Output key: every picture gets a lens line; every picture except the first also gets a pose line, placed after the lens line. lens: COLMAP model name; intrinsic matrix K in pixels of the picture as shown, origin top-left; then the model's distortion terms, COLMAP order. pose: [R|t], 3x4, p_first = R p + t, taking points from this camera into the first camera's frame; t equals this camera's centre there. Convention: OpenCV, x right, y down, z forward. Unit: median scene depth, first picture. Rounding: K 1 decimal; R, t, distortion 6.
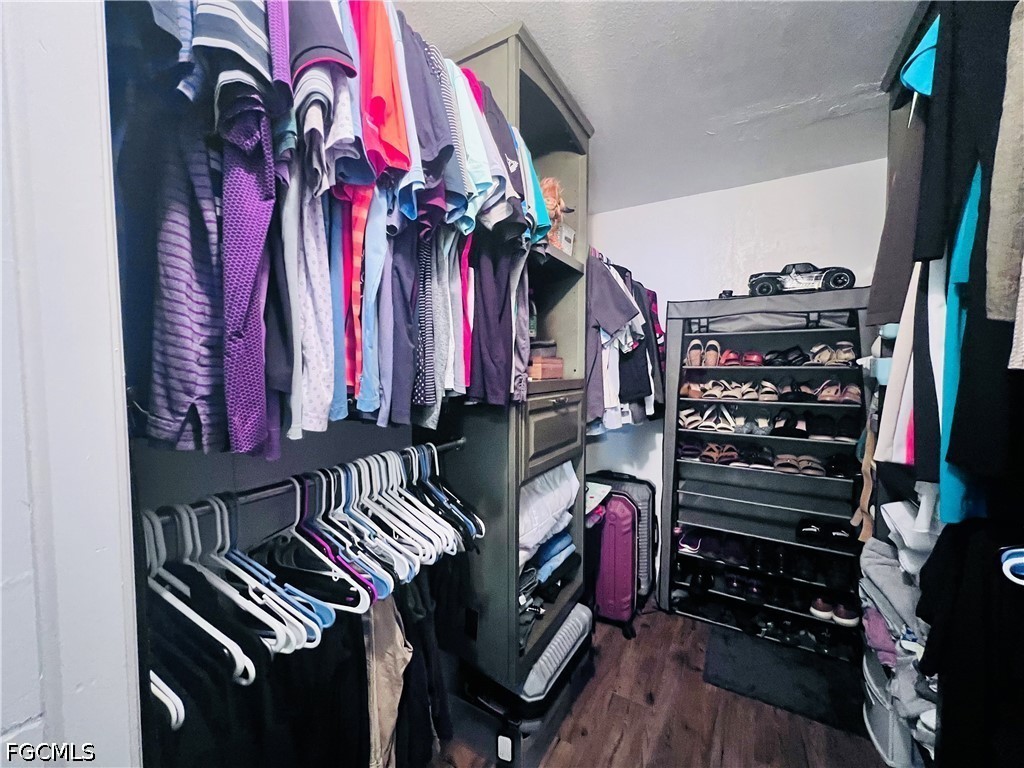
lens RADIAL K [[408.9, 0, 511.6], [0, 408.9, 385.8], [0, 0, 1]] dist [-0.002272, 0.000512]
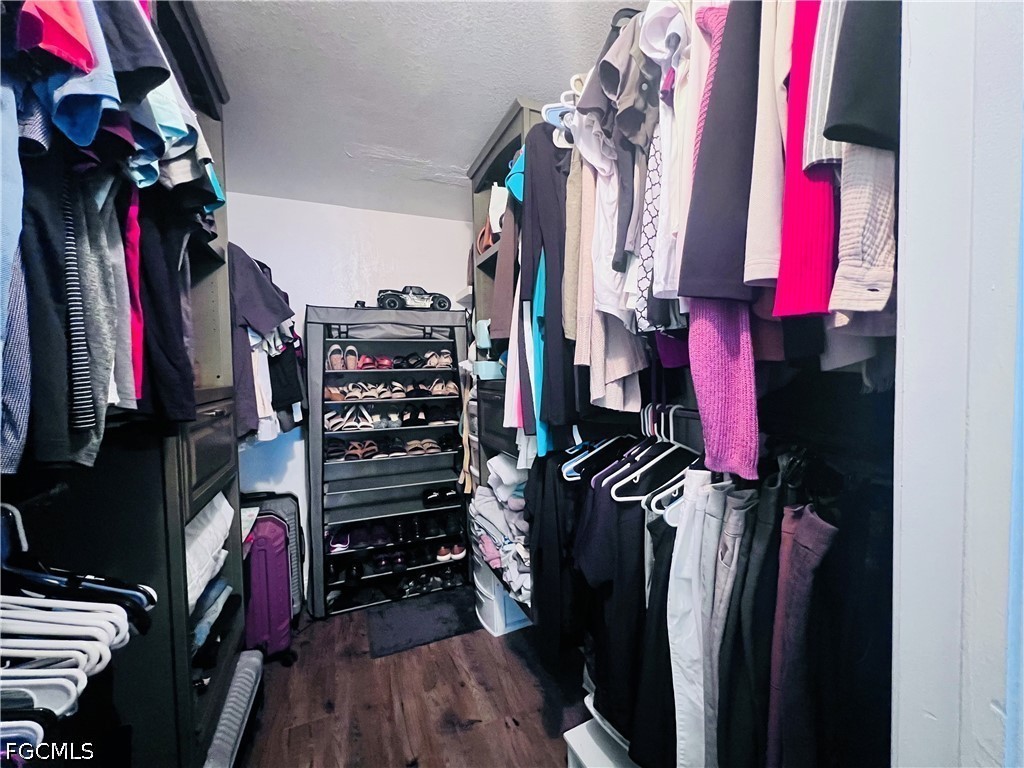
lens RADIAL K [[408.9, 0, 511.5], [0, 408.9, 386.0], [0, 0, 1]] dist [-0.002272, 0.000512]
pose [[0.594880, -0.046982, 0.802440, -0.176540], [0.058605, 0.998169, 0.014996, 0.004057], [-0.801675, 0.038107, 0.596544, 0.033995]]
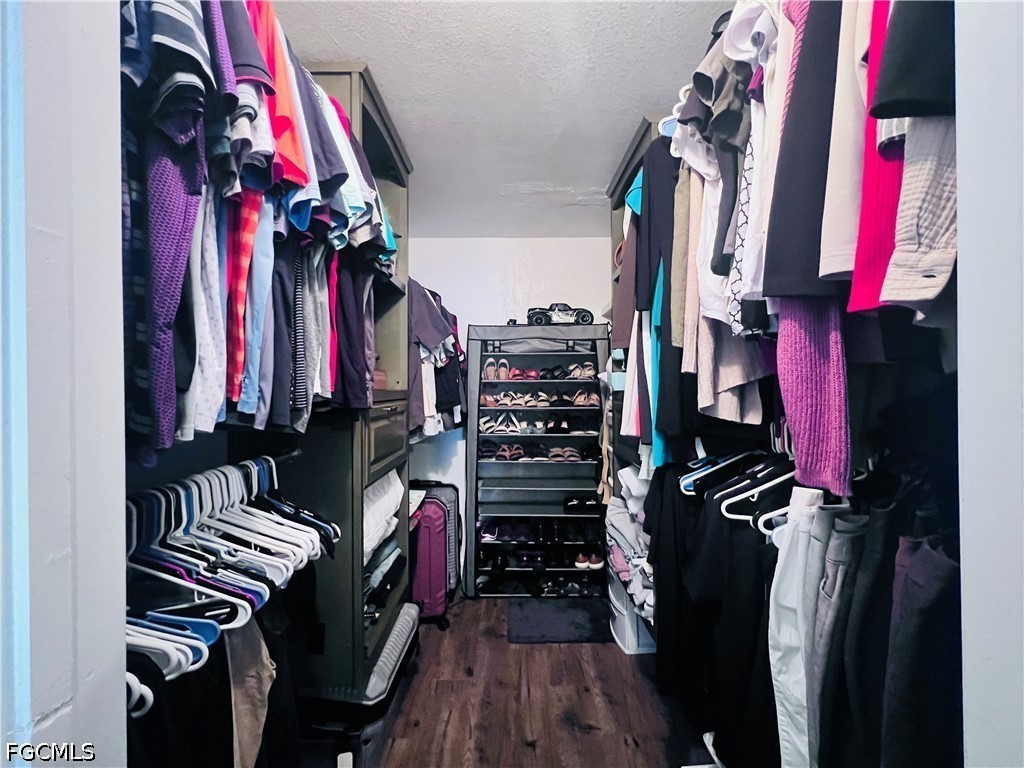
lens RADIAL K [[408.9, 0, 511.6], [0, 408.9, 386.5], [0, 0, 1]] dist [-0.002272, 0.000512]
pose [[0.861983, -0.004845, 0.506914, -0.147688], [0.028526, 0.998834, -0.038960, 0.026216], [-0.506134, 0.048043, 0.861116, -0.080370]]
